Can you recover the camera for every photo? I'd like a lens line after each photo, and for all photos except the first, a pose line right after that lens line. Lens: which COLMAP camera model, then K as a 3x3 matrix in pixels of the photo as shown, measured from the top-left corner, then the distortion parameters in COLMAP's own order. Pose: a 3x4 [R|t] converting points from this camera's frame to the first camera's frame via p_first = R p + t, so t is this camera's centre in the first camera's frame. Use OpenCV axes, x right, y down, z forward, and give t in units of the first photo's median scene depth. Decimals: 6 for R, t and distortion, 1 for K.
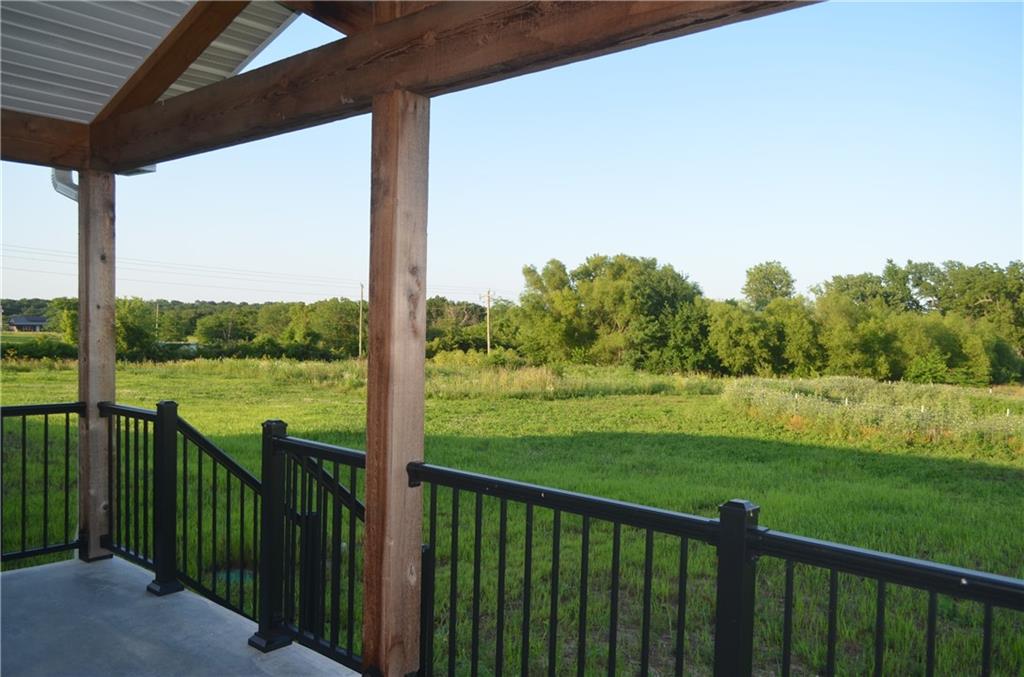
lens RADIAL K [[799.7, 0, 511.7], [0, 799.7, 345.9], [0, 0, 1]] dist [-0.007500, 0.004315]
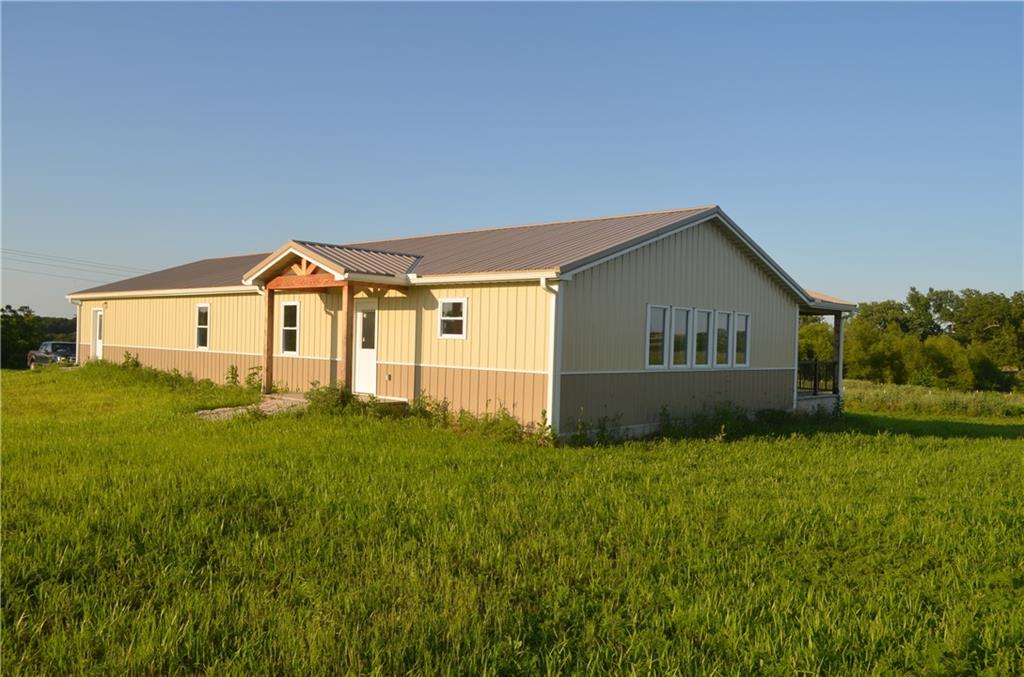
lens RADIAL K [[799.7, 0, 510.8], [0, 799.7, 339.0], [0, 0, 1]] dist [-0.007500, 0.004315]
pose [[0.999213, 0.004887, -0.039359, -0.052432], [-0.006218, 0.999410, -0.033766, 0.004997], [0.039171, 0.033984, 0.998654, -0.168167]]
